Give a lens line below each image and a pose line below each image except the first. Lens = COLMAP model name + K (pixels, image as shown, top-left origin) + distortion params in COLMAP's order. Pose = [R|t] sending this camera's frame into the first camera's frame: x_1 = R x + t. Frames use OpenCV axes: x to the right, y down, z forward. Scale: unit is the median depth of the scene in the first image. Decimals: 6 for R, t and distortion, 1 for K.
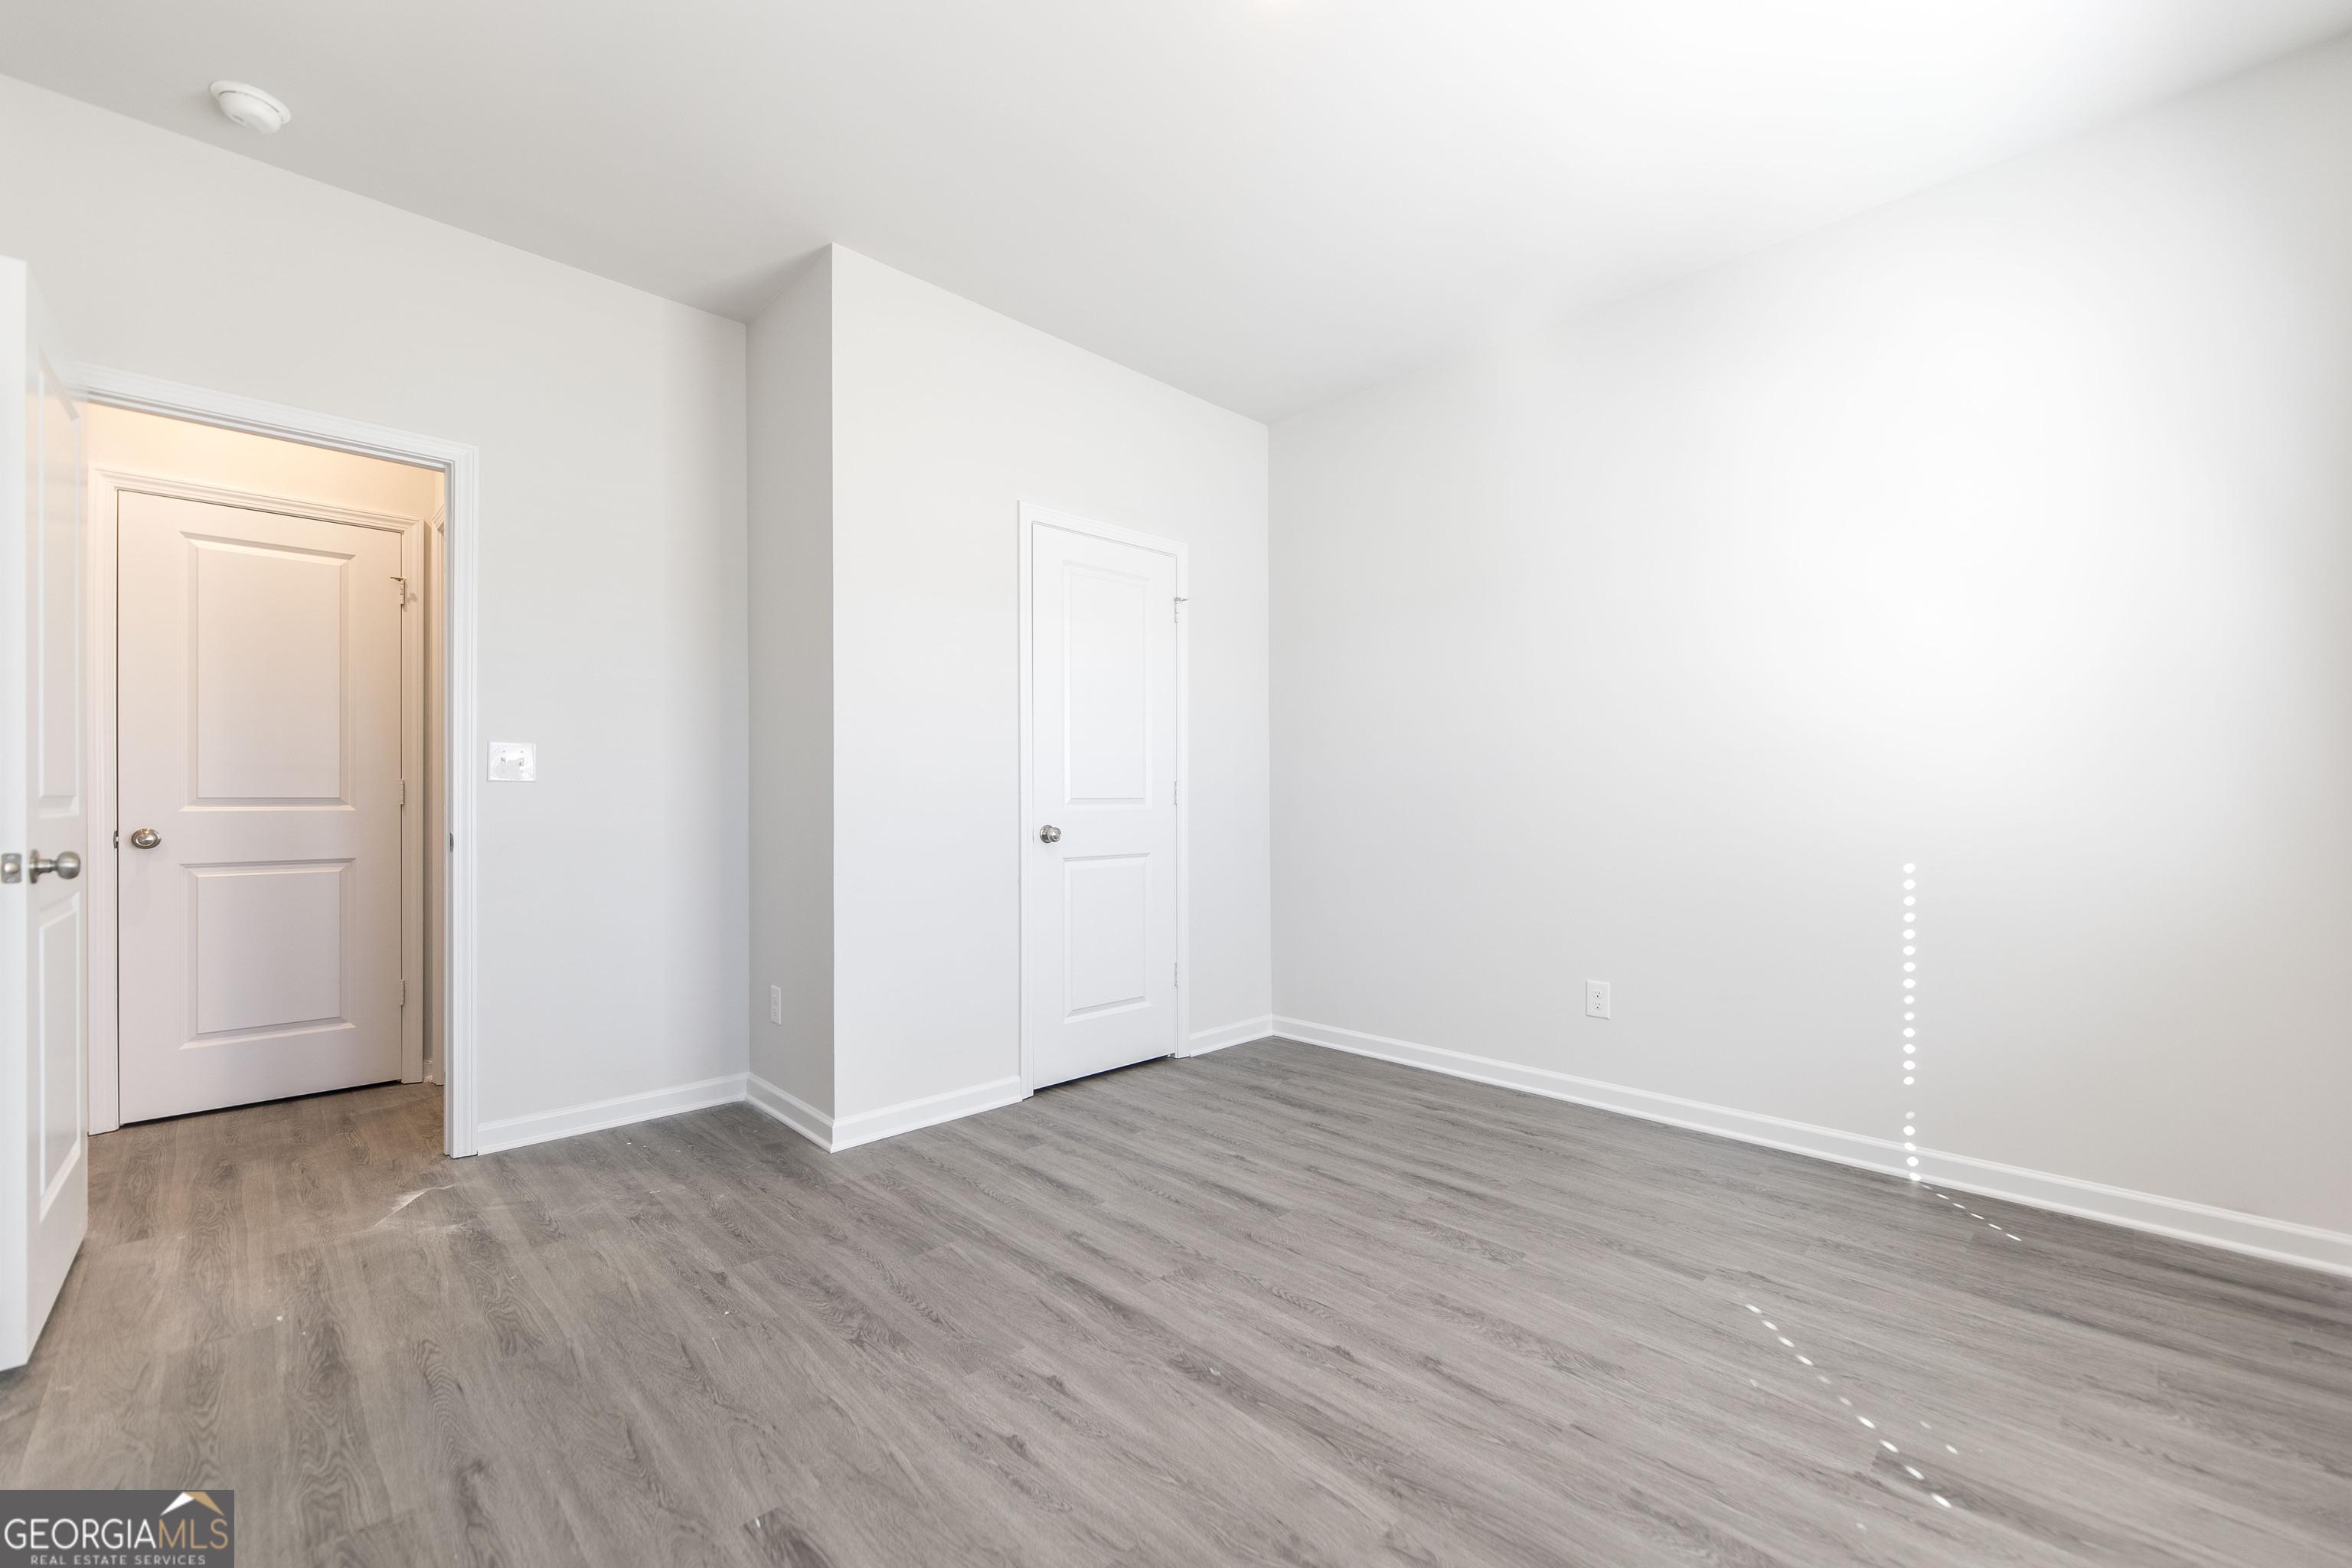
lens RADIAL K [[951.0, 0, 1188.5], [0, 951.0, 796.9], [0, 0, 1]] dist [0.001402, -0.000421]
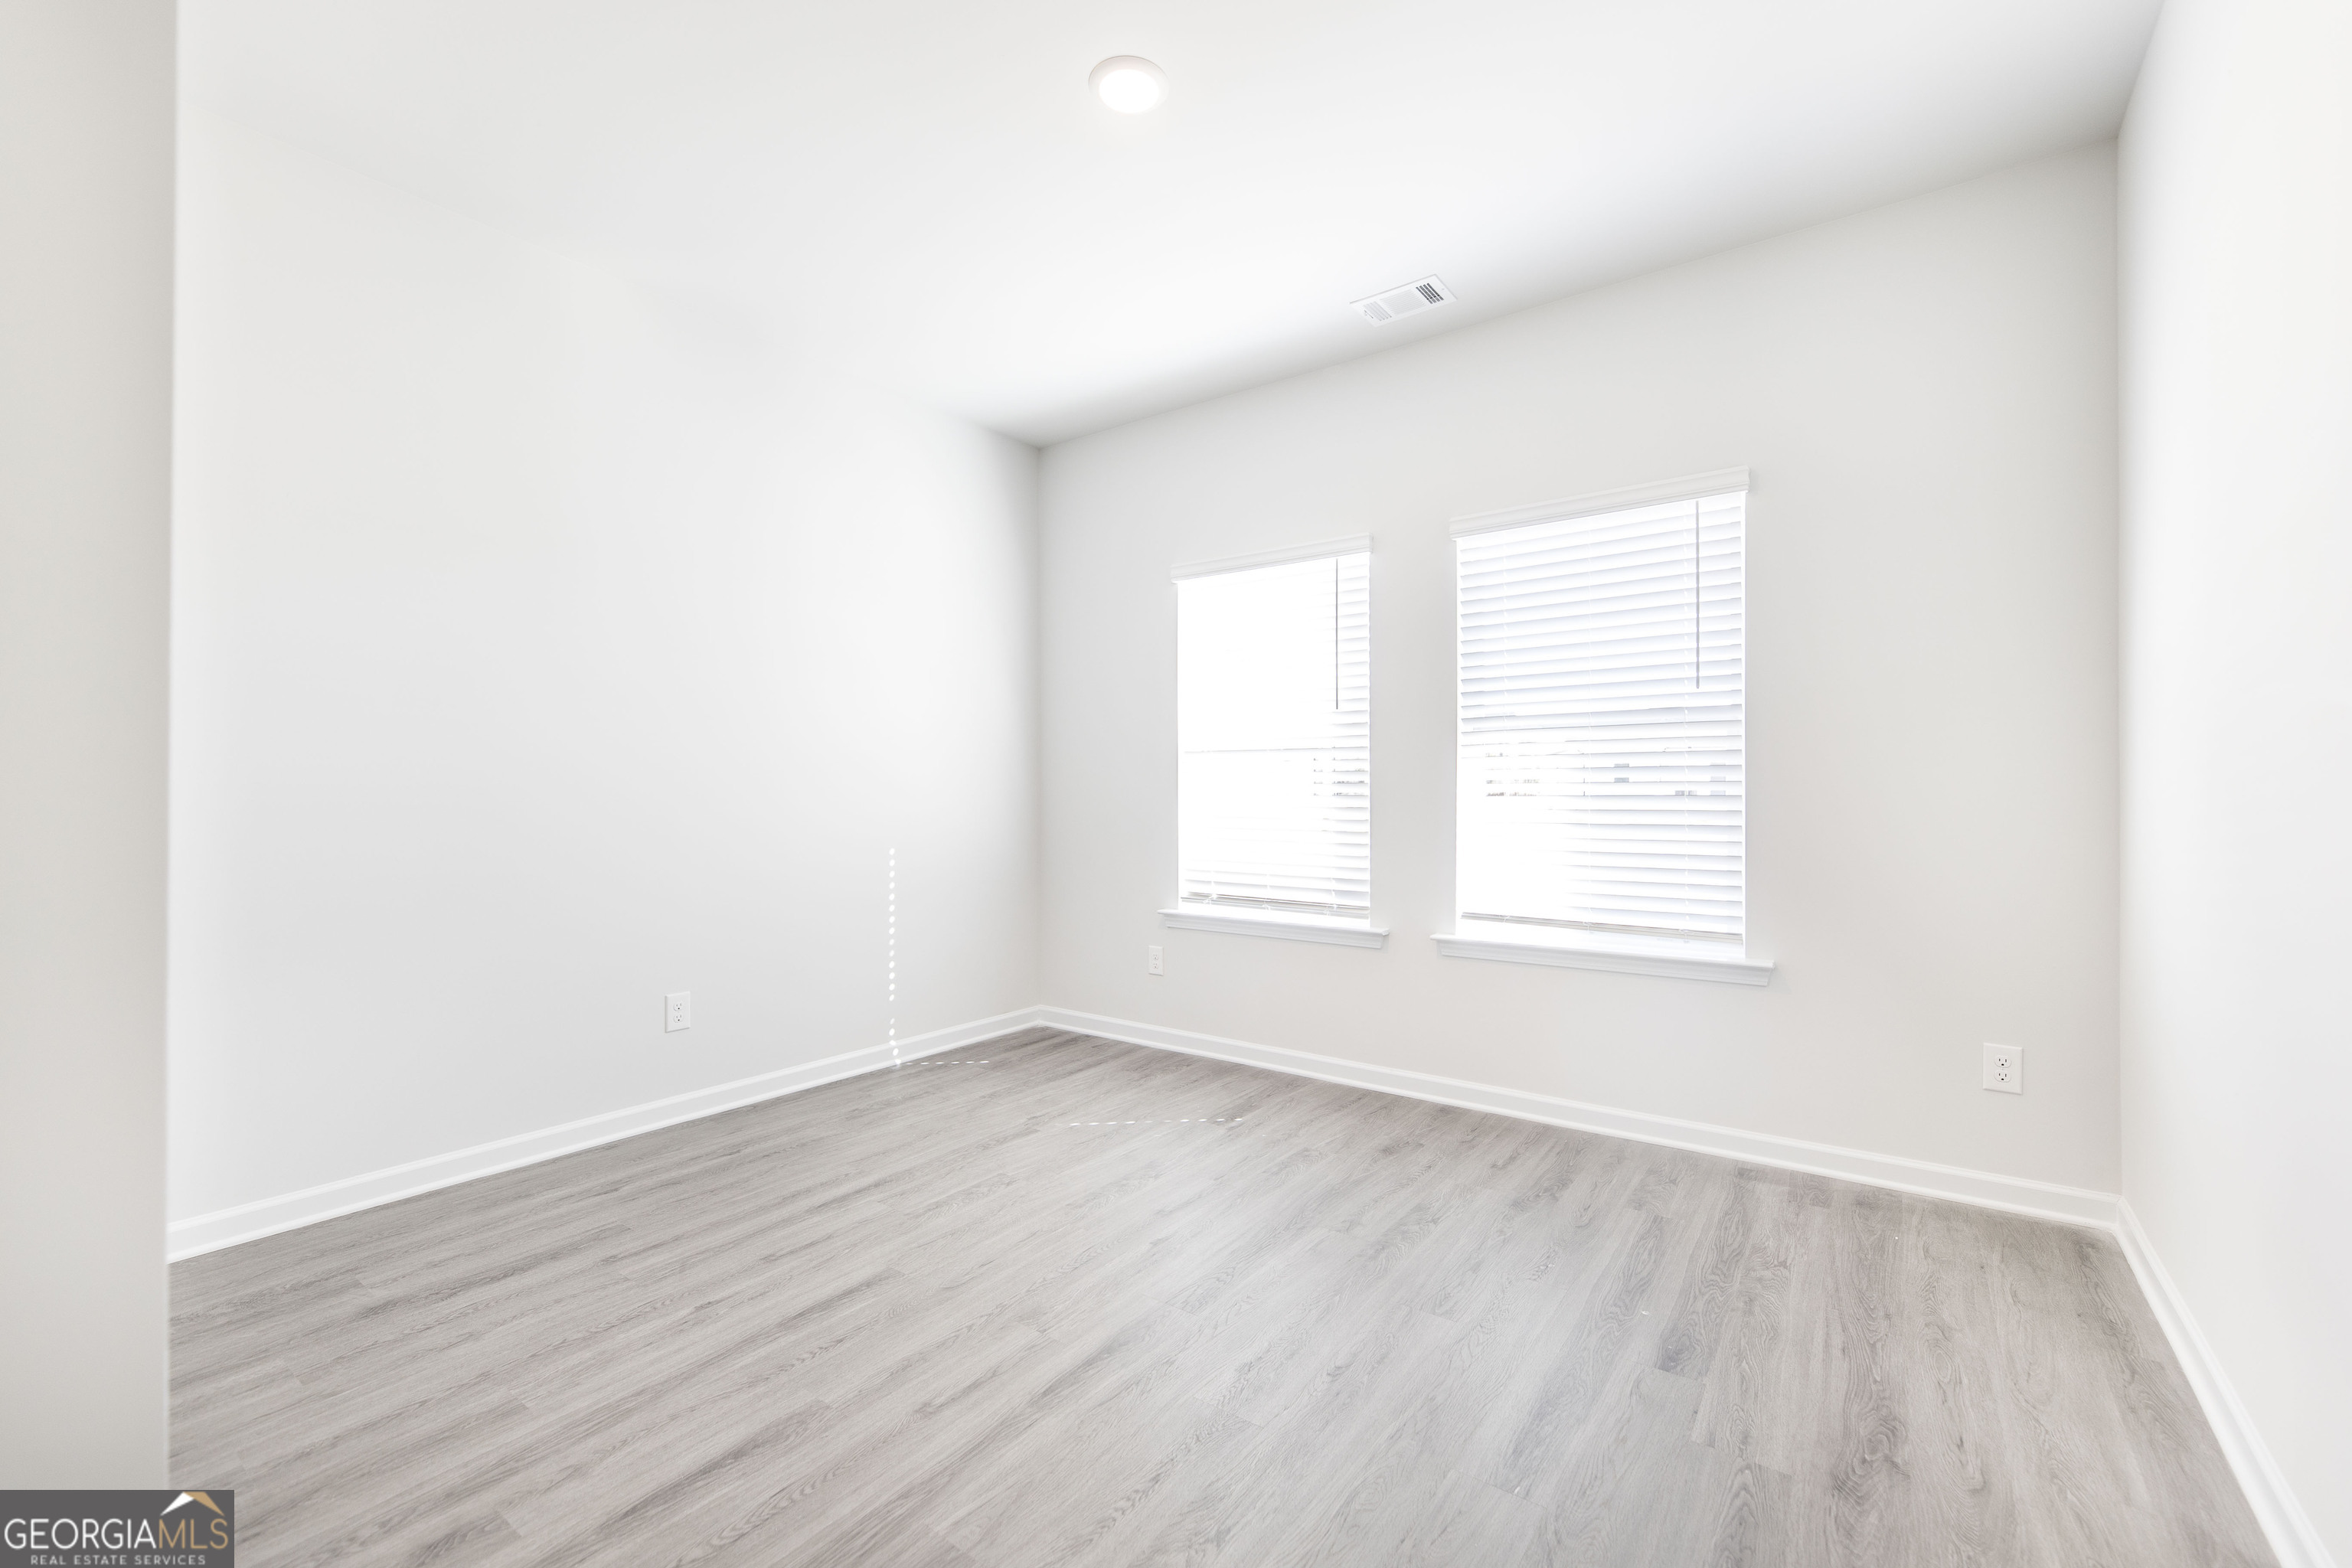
lens RADIAL K [[951.0, 0, 1184.9], [0, 951.0, 808.4], [0, 0, 1]] dist [0.001402, -0.000421]
pose [[-0.150963, -0.009177, 0.988497, -0.733787], [0.000428, 0.999956, 0.009348, -0.002433], [-0.988539, 0.001834, -0.150953, 0.778723]]
